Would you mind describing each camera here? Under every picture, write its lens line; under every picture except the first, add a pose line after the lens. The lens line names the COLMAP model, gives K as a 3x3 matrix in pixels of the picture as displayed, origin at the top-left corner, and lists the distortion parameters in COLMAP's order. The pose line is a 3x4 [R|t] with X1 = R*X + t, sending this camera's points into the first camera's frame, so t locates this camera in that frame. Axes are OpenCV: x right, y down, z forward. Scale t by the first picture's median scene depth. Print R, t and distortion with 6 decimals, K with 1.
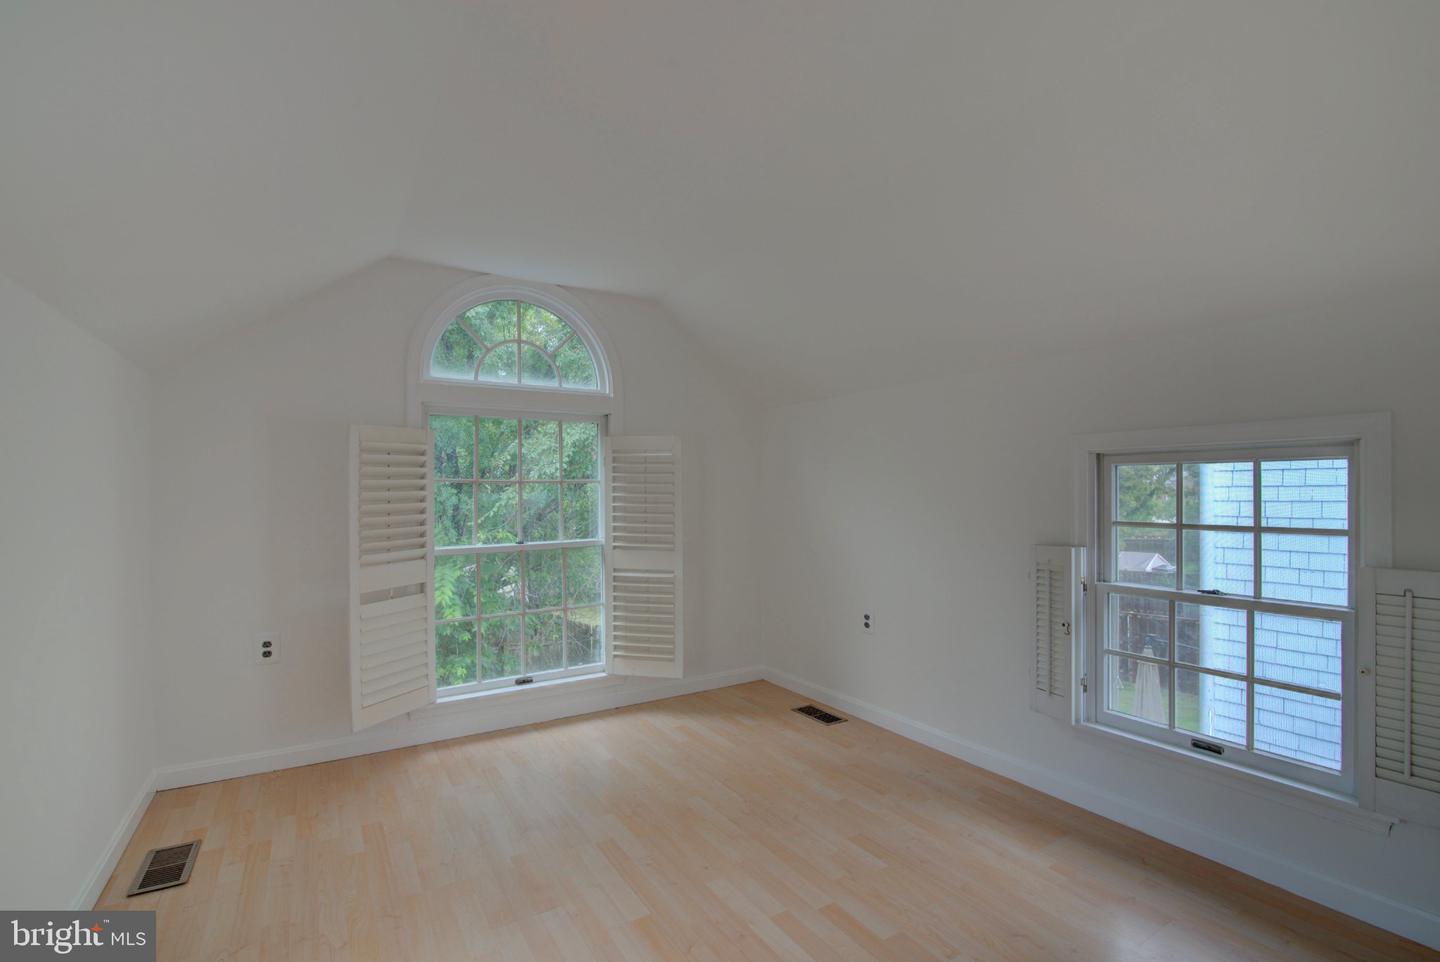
lens RADIAL K [[652.0, 0, 714.6], [0, 652.0, 494.5], [0, 0, 1]] dist [-0.017205, -0.000590]
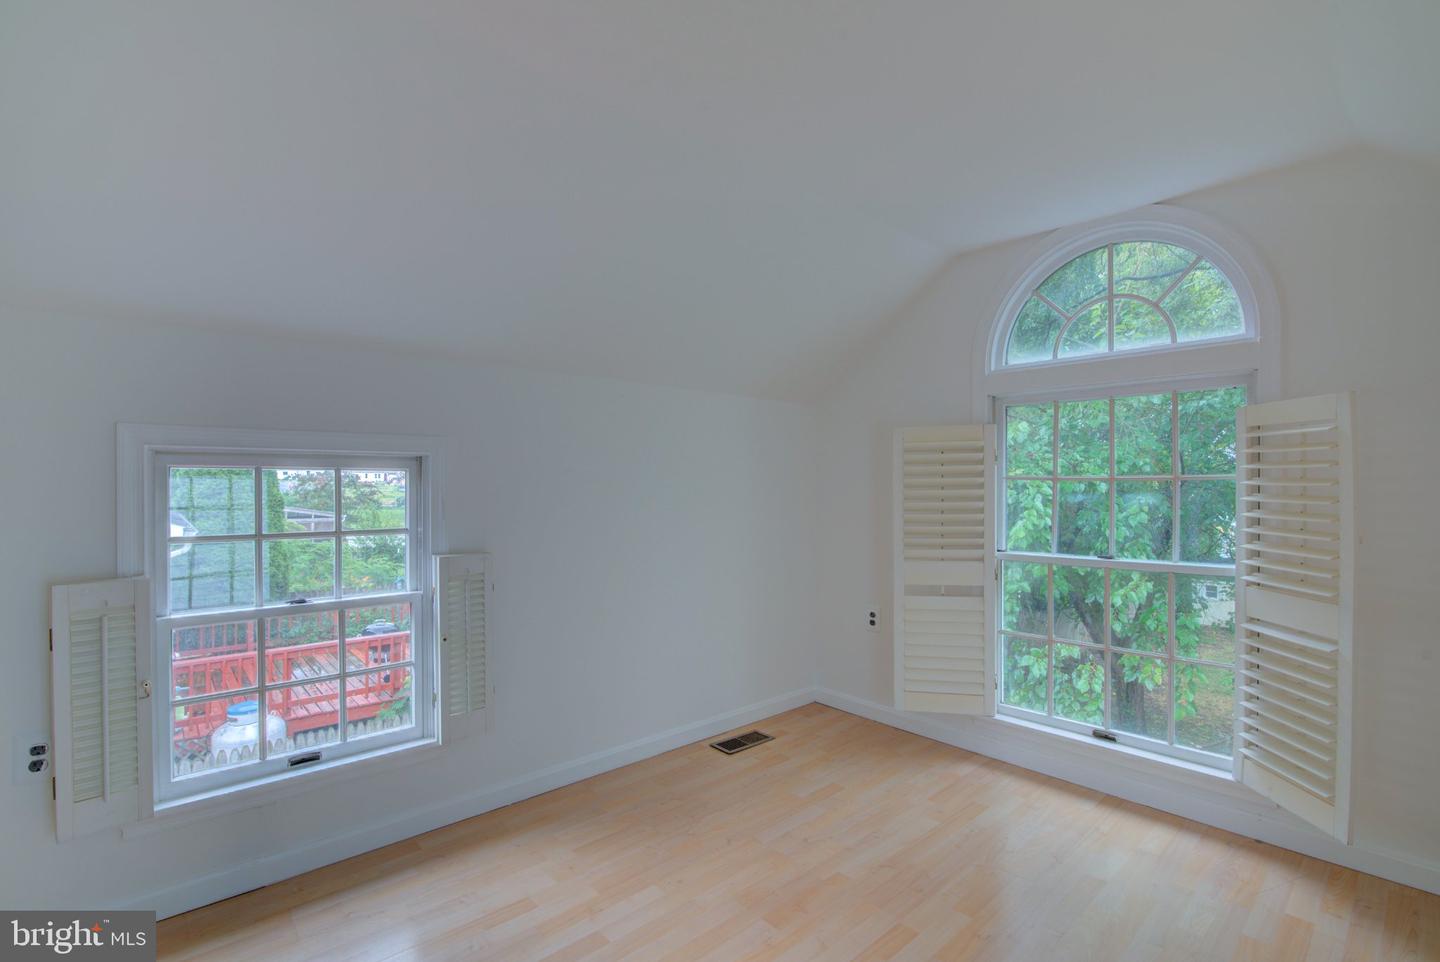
lens RADIAL K [[652.0, 0, 714.6], [0, 652.0, 494.5], [0, 0, 1]] dist [-0.017205, -0.000590]
pose [[0.190161, 0.020385, -0.981541, 0.426730], [-0.005639, 0.999791, 0.019672, -0.015194], [0.981737, 0.001794, 0.190236, 0.458988]]
